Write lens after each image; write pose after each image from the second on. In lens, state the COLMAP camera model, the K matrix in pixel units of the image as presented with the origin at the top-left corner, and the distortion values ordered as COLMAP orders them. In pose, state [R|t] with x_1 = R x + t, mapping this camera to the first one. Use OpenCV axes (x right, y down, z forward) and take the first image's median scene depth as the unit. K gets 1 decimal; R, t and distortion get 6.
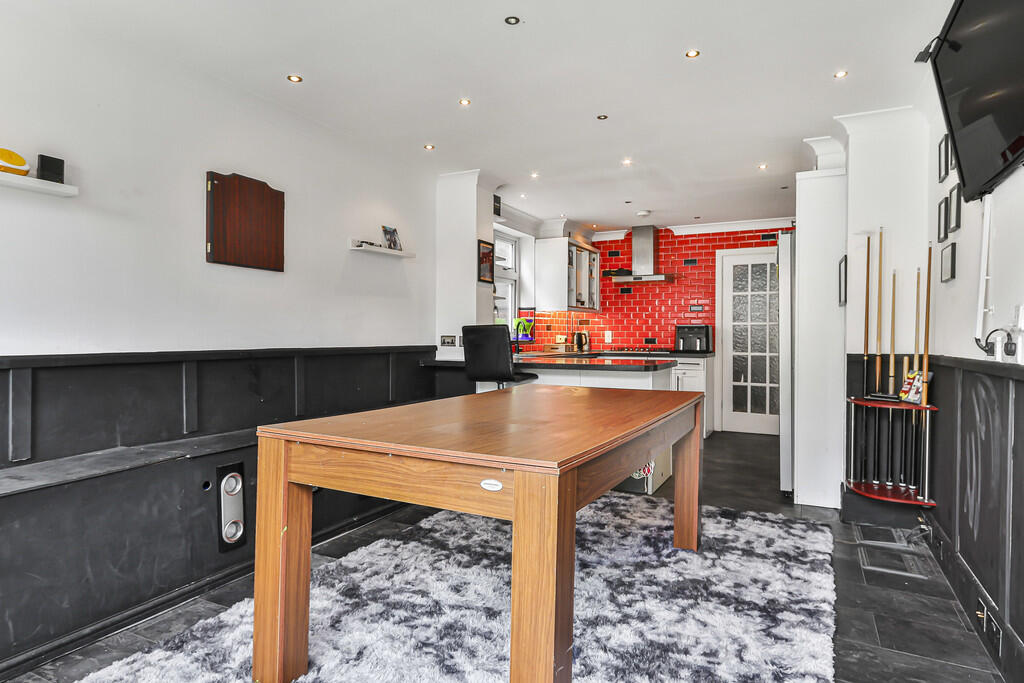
lens RADIAL K [[585.5, 0, 513.0], [0, 585.5, 329.0], [0, 0, 1]] dist [-0.000223, -0.000044]
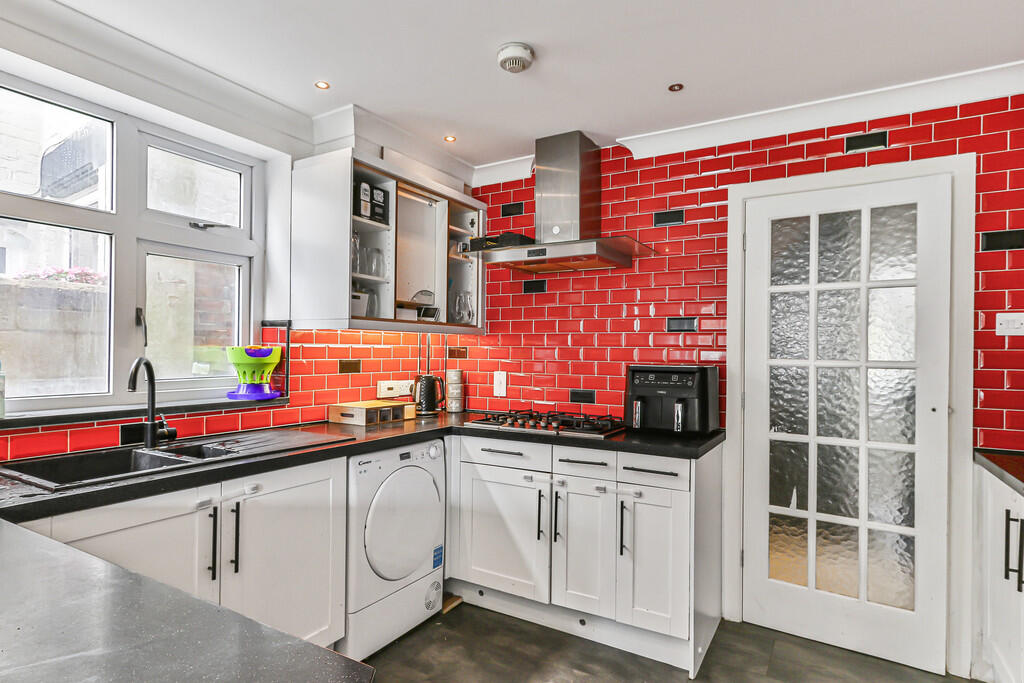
lens RADIAL K [[555.1, 0, 512.0], [0, 555.1, 341.5], [0, 0, 1]] dist [0.001438, 0.000124]
pose [[0.997811, 0.005987, -0.065863, 0.220709], [-0.006509, 0.999949, -0.007715, -0.019400], [0.065814, 0.008127, 0.997799, 0.599354]]
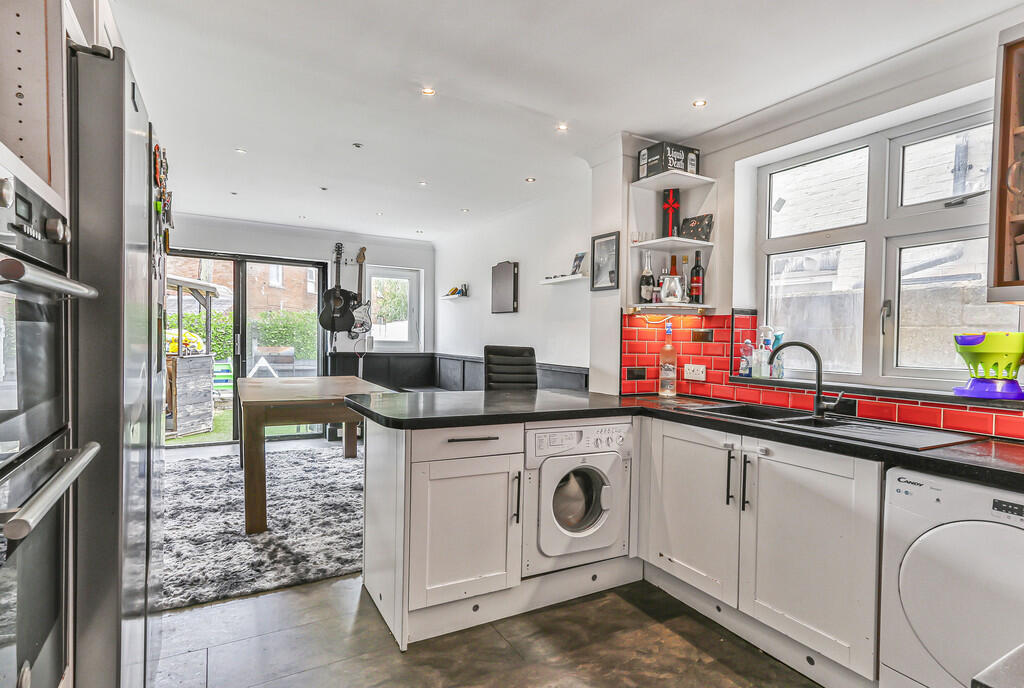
lens RADIAL K [[529.1, 0, 512.0], [0, 529.1, 344.0], [0, 0, 1]] dist [0.001270, 0.000109]
pose [[-0.552893, -0.008256, -0.833211, 0.408204], [-0.017904, 0.999838, 0.001974, -0.007446], [0.833060, 0.016009, -0.552951, 0.910468]]
